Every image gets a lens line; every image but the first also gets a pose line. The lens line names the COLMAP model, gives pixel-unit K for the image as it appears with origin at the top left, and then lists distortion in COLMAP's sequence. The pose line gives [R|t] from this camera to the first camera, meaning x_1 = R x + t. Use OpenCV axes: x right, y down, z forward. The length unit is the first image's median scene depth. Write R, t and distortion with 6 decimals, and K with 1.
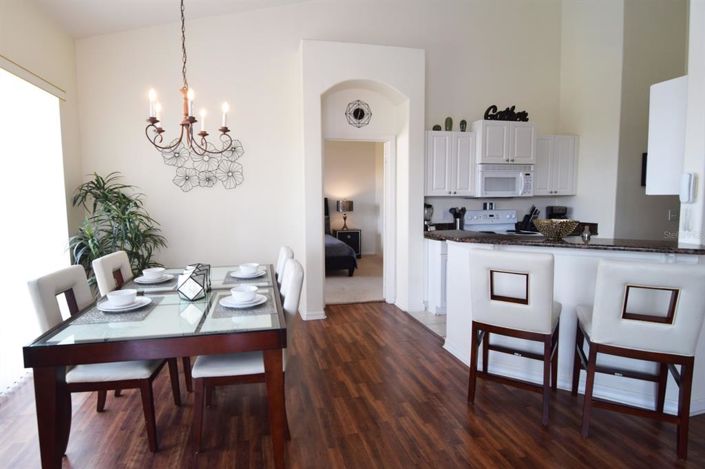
lens RADIAL K [[363.0, 0, 328.1], [0, 363.0, 225.4], [0, 0, 1]] dist [0.001328, -0.000225]
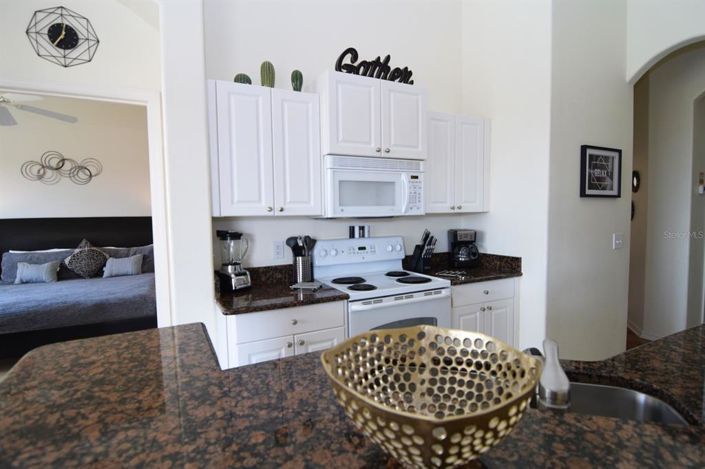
lens RADIAL K [[363.2, 0, 352.5], [0, 363.2, 234.5], [0, 0, 1]] dist [0.019809, -0.030309]
pose [[0.967361, -0.021928, 0.252450, 0.308586], [0.026026, 0.999578, -0.012906, -0.044456], [-0.252061, 0.019055, 0.967524, 0.471800]]
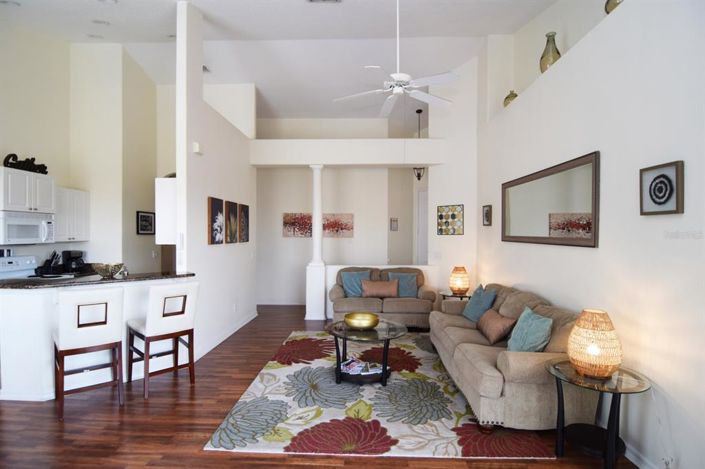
lens RADIAL K [[363.2, 0, 352.5], [0, 363.2, 234.5], [0, 0, 1]] dist [0.019809, -0.030309]
pose [[0.252192, 0.005100, 0.967664, -0.274877], [0.071056, 0.997189, -0.023774, -0.014638], [-0.965065, 0.074754, 0.251121, -0.147644]]
